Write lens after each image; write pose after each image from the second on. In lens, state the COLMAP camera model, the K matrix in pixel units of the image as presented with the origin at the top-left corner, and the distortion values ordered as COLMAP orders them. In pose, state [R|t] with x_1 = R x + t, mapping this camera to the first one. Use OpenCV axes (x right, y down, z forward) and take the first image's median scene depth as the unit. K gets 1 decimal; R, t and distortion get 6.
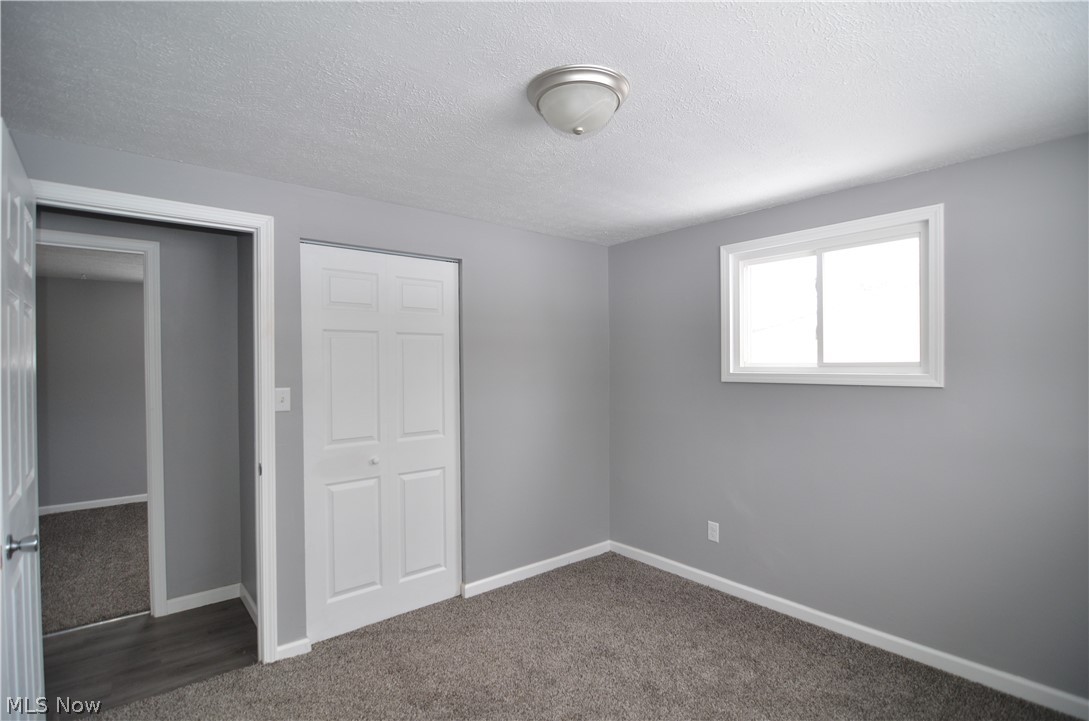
lens RADIAL K [[519.9, 0, 540.8], [0, 519.9, 368.0], [0, 0, 1]] dist [-0.004494, -0.011246]
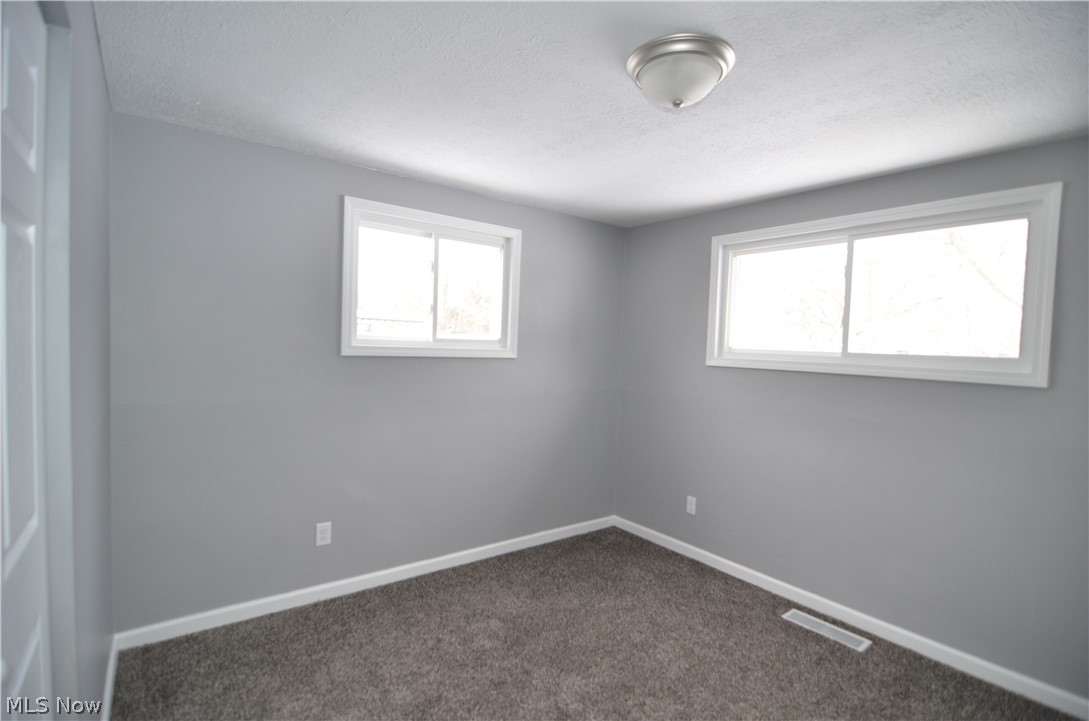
lens RADIAL K [[528.1, 0, 543.9], [0, 528.1, 367.3], [0, 0, 1]] dist [-0.000876, -0.000397]
pose [[0.037008, -0.038518, 0.998572, -0.589969], [-0.028540, 0.998809, 0.039585, 0.001403], [-0.998907, -0.029964, 0.035865, 0.734809]]
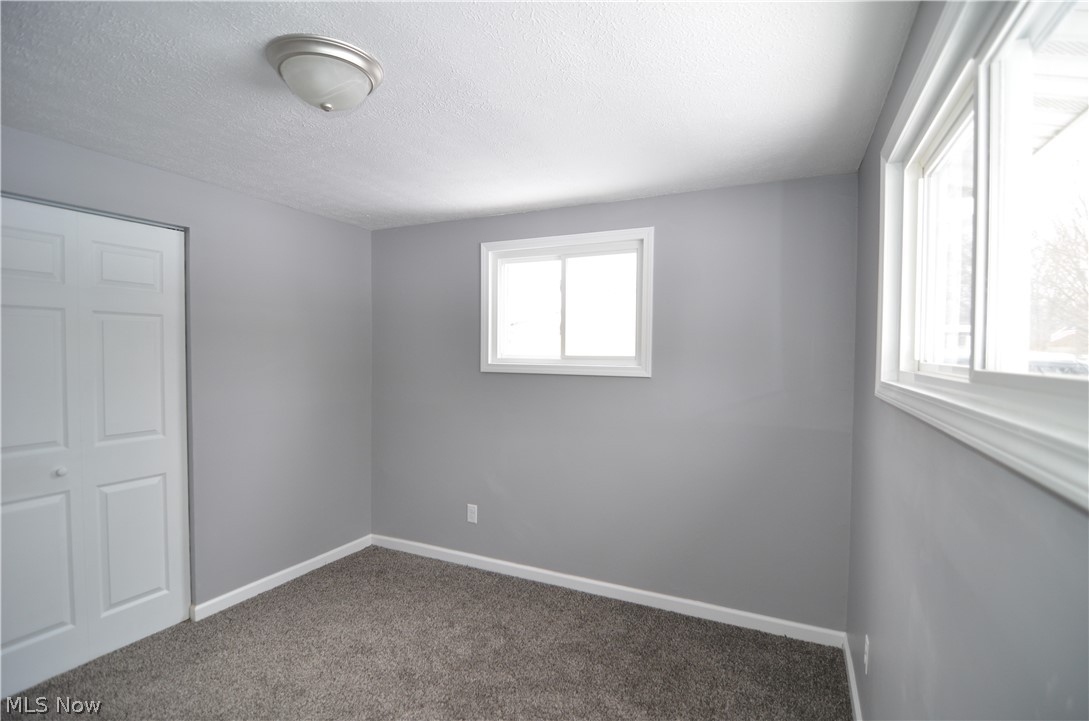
lens RADIAL K [[519.9, 0, 540.8], [0, 519.9, 368.0], [0, 0, 1]] dist [-0.004494, -0.011246]
pose [[0.909169, 0.002796, 0.416418, 0.021600], [-0.012897, 0.999687, 0.021445, -0.006625], [-0.416228, -0.024867, 0.908920, -0.013804]]
